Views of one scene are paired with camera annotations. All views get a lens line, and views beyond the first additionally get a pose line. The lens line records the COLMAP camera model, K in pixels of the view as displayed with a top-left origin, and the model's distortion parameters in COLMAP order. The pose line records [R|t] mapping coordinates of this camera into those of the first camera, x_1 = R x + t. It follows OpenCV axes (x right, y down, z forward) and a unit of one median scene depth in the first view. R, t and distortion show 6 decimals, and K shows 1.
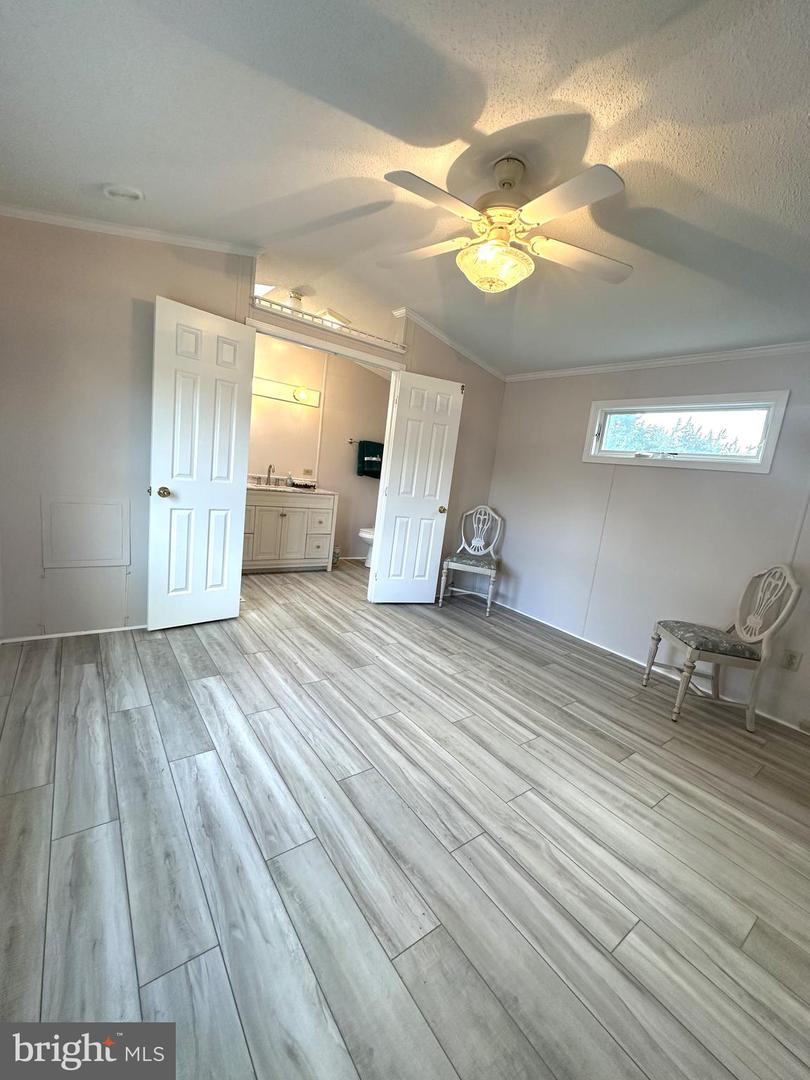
lens RADIAL K [[436.0, 0, 406.7], [0, 436.0, 539.9], [0, 0, 1]] dist [-0.001428, -0.000448]
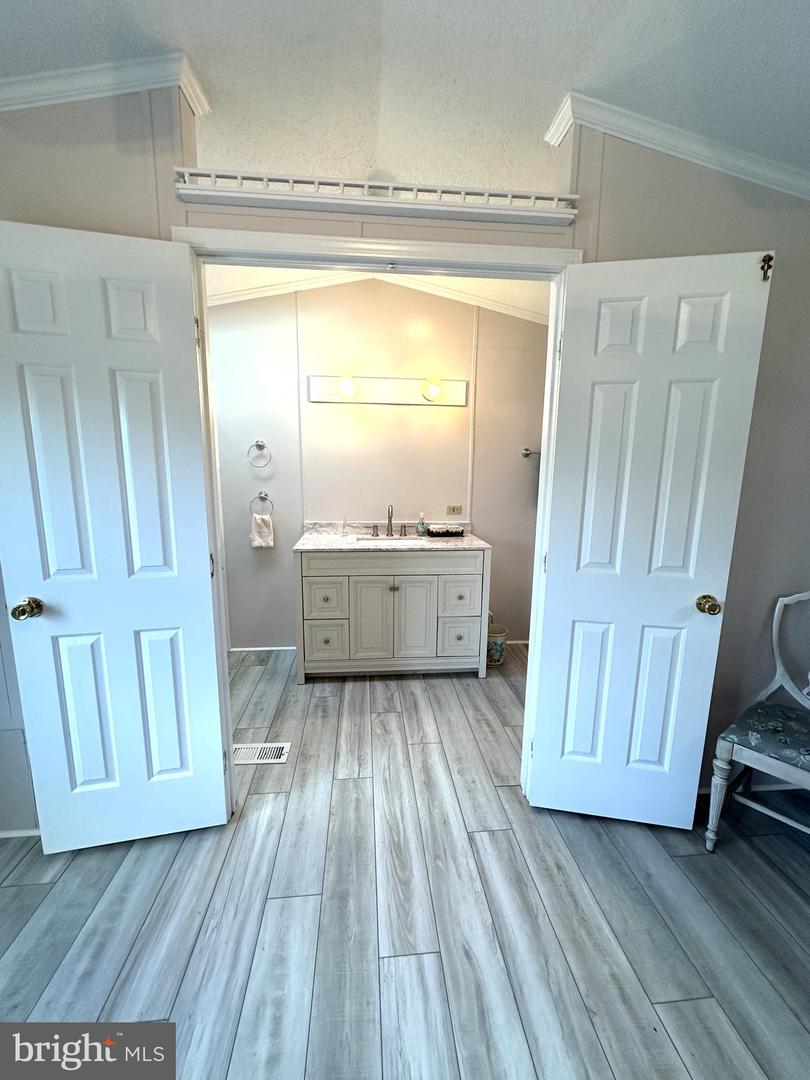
lens RADIAL K [[436.0, 0, 404.8], [0, 436.0, 541.7], [0, 0, 1]] dist [-0.001428, -0.000448]
pose [[0.849191, -0.023161, -0.527577, 0.058951], [0.006873, 0.999438, -0.032813, -0.113021], [0.528041, 0.024238, 0.848873, 0.537770]]
